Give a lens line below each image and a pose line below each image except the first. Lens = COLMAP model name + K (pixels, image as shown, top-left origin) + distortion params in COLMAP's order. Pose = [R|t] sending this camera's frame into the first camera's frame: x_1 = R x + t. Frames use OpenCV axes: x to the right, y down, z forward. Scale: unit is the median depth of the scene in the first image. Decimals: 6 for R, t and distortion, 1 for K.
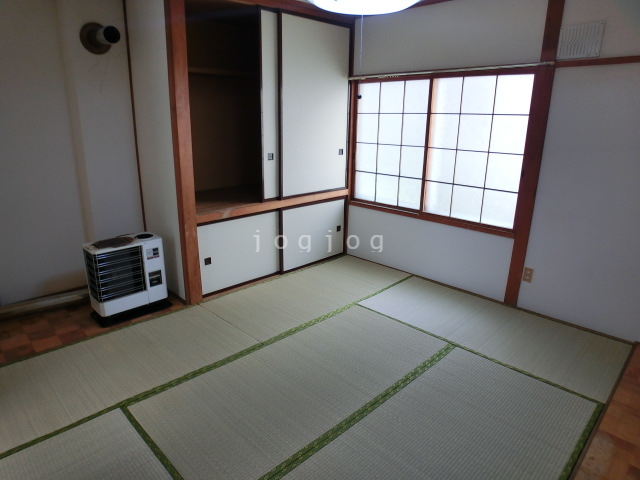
lens RADIAL K [[412.3, 0, 317.1], [0, 412.3, 240.3], [0, 0, 1]] dist [-0.099397, 0.049483]
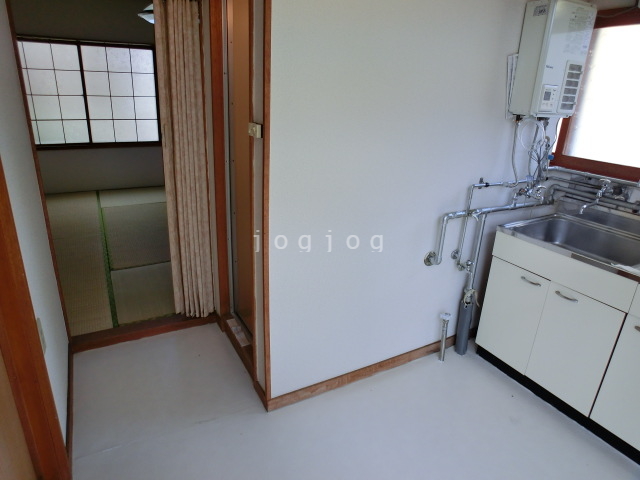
lens RADIAL K [[412.8, 0, 321.1], [0, 412.8, 245.6], [0, 0, 1]] dist [-0.090997, 0.050446]
pose [[0.260824, -0.346109, 0.901210, -1.063651], [0.229279, 0.929021, 0.290433, 0.044496], [-0.937764, 0.130877, 0.321666, -0.159262]]
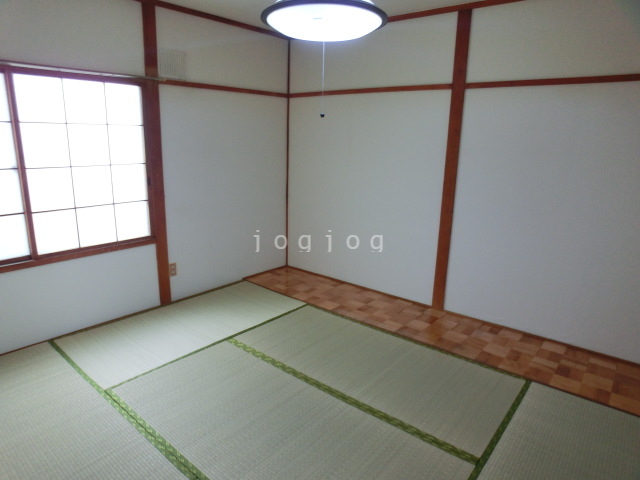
lens RADIAL K [[412.8, 0, 321.1], [0, 412.8, 245.6], [0, 0, 1]] dist [-0.090997, 0.050446]
pose [[-0.108132, -0.265743, 0.957960, -0.570286], [0.258697, 0.922891, 0.285216, -0.187462], [-0.959887, 0.278663, -0.031047, 0.618859]]
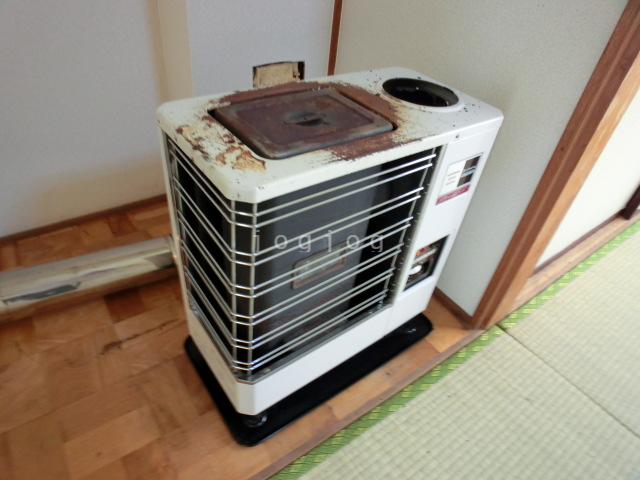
lens RADIAL K [[412.8, 0, 321.1], [0, 412.8, 245.6], [0, 0, 1]] dist [-0.090997, 0.050446]
pose [[0.983259, 0.169004, -0.068120, -0.440361], [-0.129627, 0.911500, 0.390338, -0.013604], [0.128060, -0.374973, 0.918148, 0.732278]]
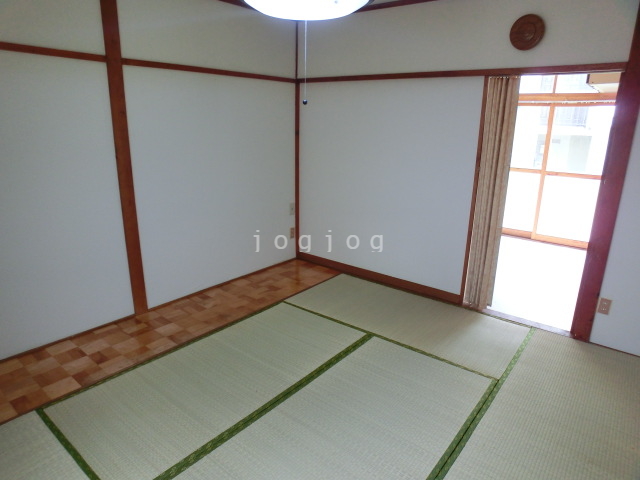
lens RADIAL K [[412.8, 0, 321.1], [0, 412.8, 245.6], [0, 0, 1]] dist [-0.090997, 0.050446]
pose [[-0.992053, 0.008173, -0.125552, 0.103644], [-0.061354, 0.839774, 0.539459, -0.329155], [0.109844, 0.542875, -0.832599, 1.113582]]
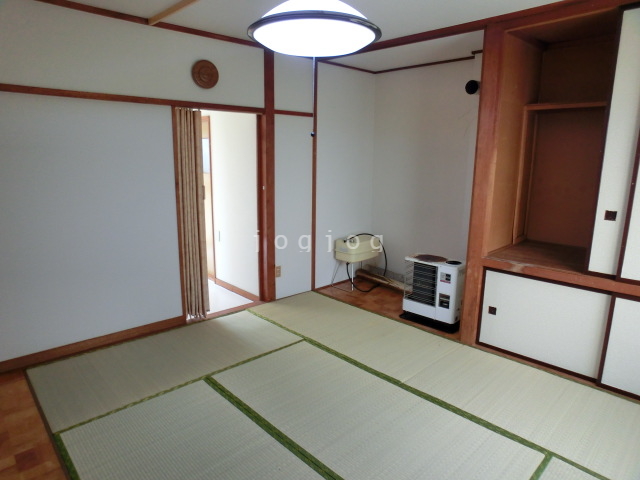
lens RADIAL K [[412.8, 0, 321.1], [0, 412.8, 245.6], [0, 0, 1]] dist [-0.090997, 0.050446]
pose [[-0.015891, 0.203598, -0.978926, 0.643409], [-0.293090, 0.935095, 0.199240, -0.165308], [0.955953, 0.290079, 0.044813, 0.578751]]
